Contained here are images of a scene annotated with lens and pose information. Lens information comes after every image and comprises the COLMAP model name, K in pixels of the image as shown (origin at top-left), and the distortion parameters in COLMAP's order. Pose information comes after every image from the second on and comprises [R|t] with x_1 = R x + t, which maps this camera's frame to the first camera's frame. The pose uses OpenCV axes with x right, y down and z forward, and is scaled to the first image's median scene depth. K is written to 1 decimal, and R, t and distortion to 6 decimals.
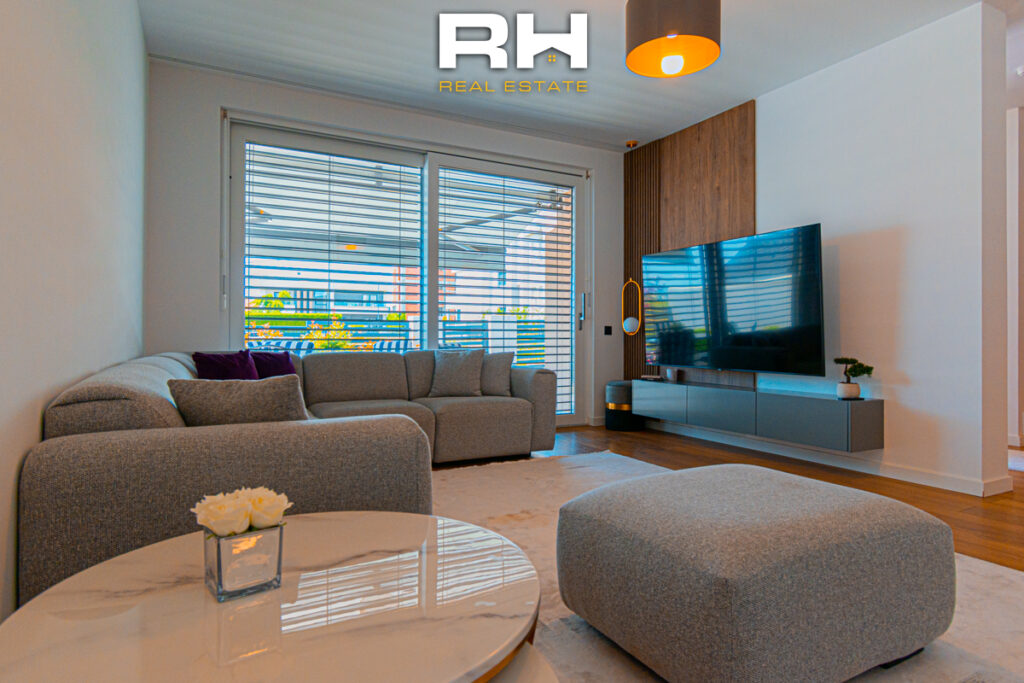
lens RADIAL K [[593.5, 0, 512.0], [0, 593.5, 341.5], [0, 0, 1]] dist [0.003597, 0.000319]
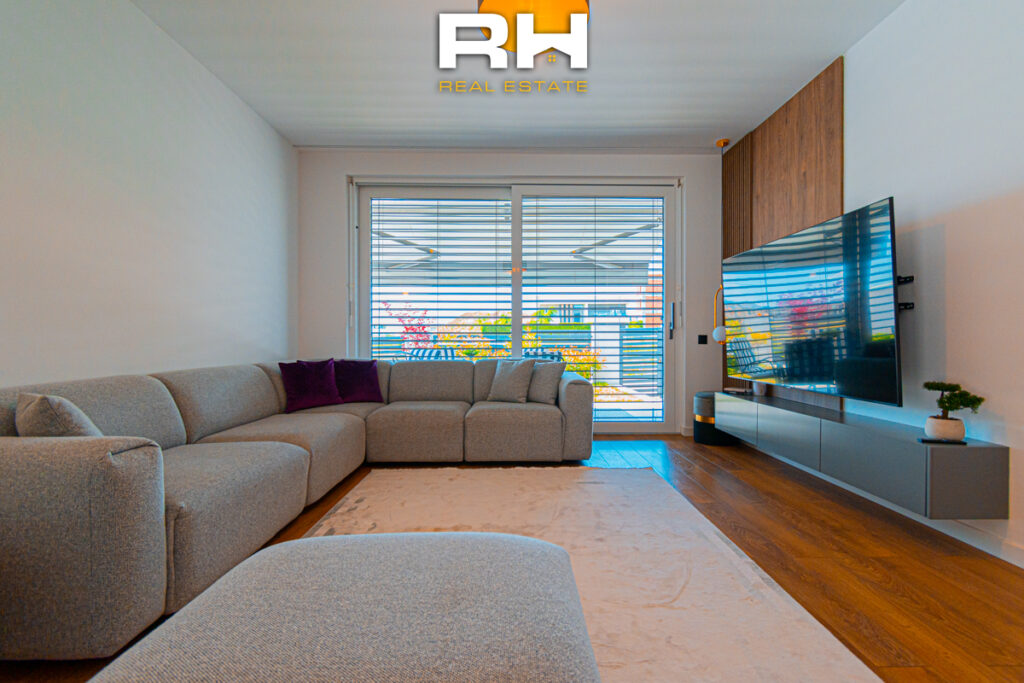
lens RADIAL K [[462.8, 0, 514.7], [0, 462.8, 347.4], [0, 0, 1]] dist [0.001812, 0.000003]
pose [[0.887433, 0.003497, -0.460923, 0.296101], [0.000526, 0.999963, 0.008599, -0.015349], [0.460936, -0.007873, 0.887398, 0.223638]]
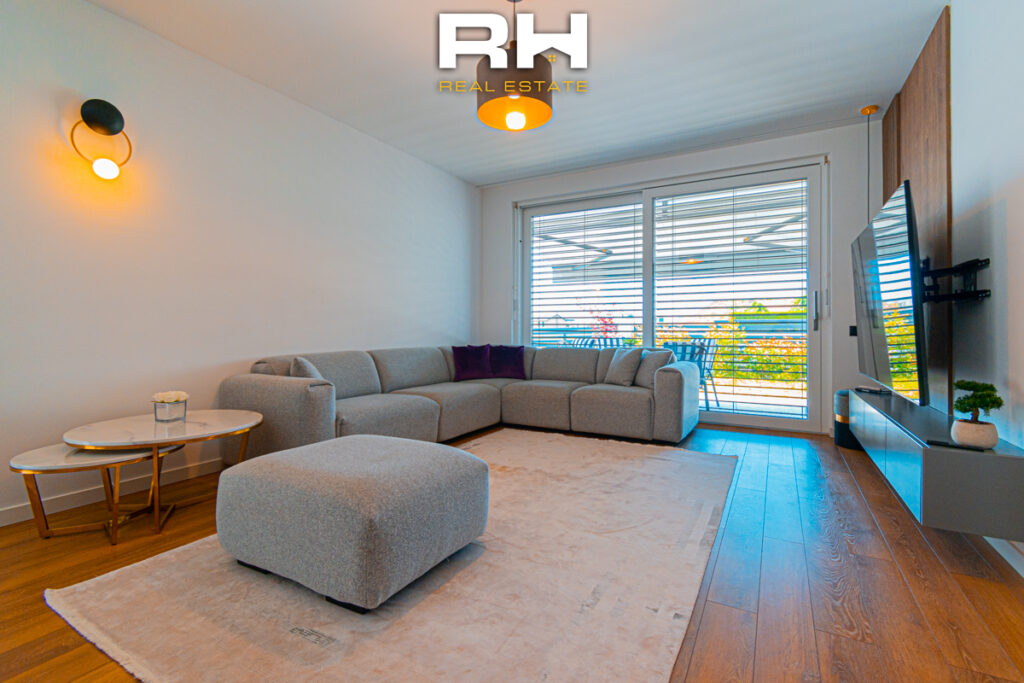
lens RADIAL K [[459.9, 0, 514.8], [0, 459.9, 331.2], [0, 0, 1]] dist [-0.000873, -0.000369]
pose [[0.533326, 0.001209, -0.845909, 0.578409], [-0.006042, 0.999979, -0.002380, -0.016982], [0.845888, 0.006381, 0.533322, 0.270531]]
